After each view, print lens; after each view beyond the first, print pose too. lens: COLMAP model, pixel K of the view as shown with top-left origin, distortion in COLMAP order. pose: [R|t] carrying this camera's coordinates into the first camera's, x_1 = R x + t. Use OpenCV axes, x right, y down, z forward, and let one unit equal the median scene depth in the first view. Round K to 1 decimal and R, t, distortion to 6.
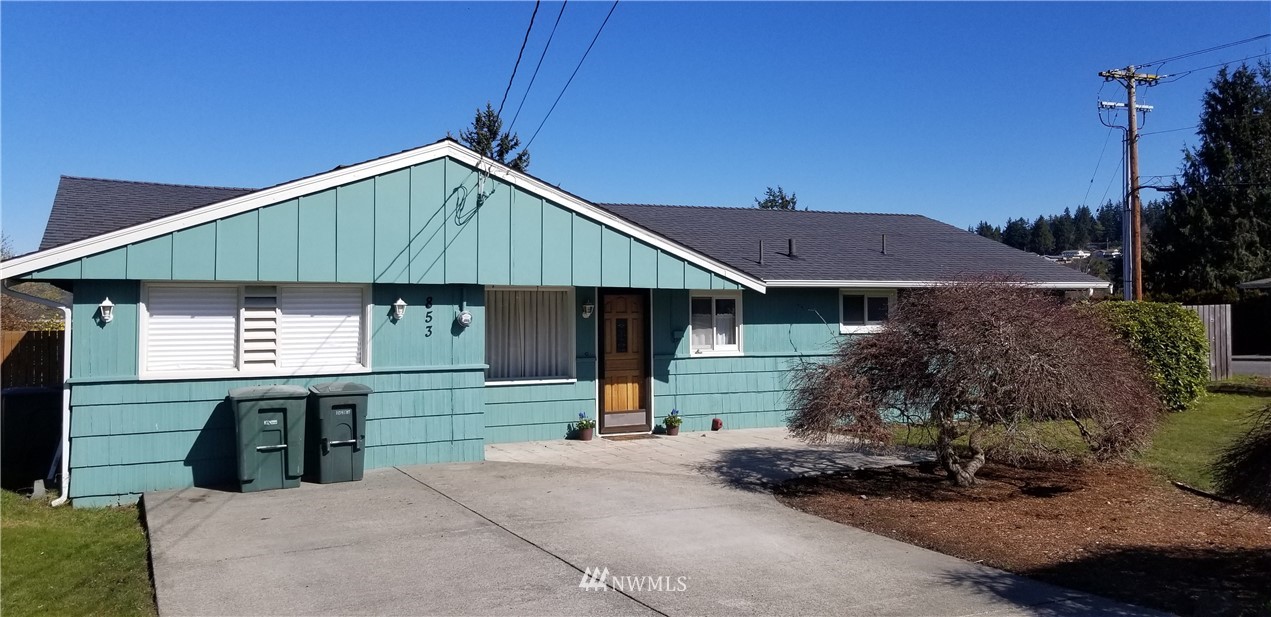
lens RADIAL K [[1011.3, 0, 617.1], [0, 1011.3, 305.3], [0, 0, 1]] dist [0.136306, -0.261634]
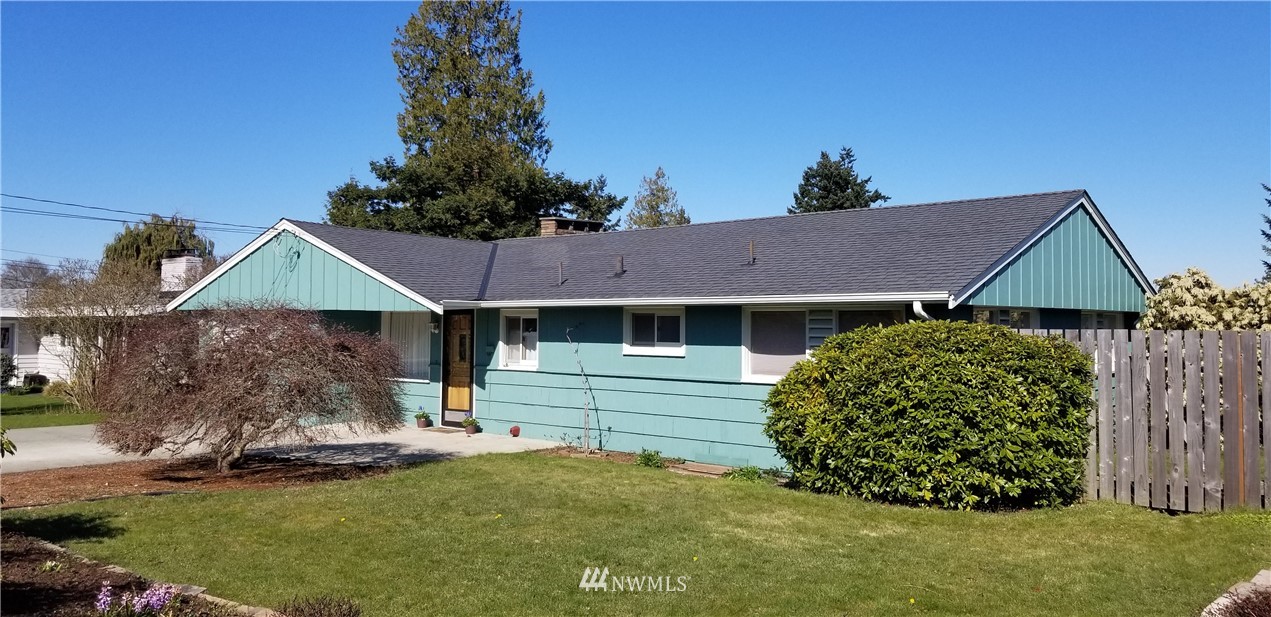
lens RADIAL K [[1011.3, 0, 617.1], [0, 1011.3, 305.3], [0, 0, 1]] dist [0.136306, -0.261634]
pose [[0.385342, -0.008152, -0.922738, 1.201636], [0.002084, 0.999966, -0.007964, -0.011890], [0.922772, 0.001145, 0.385346, 0.691710]]
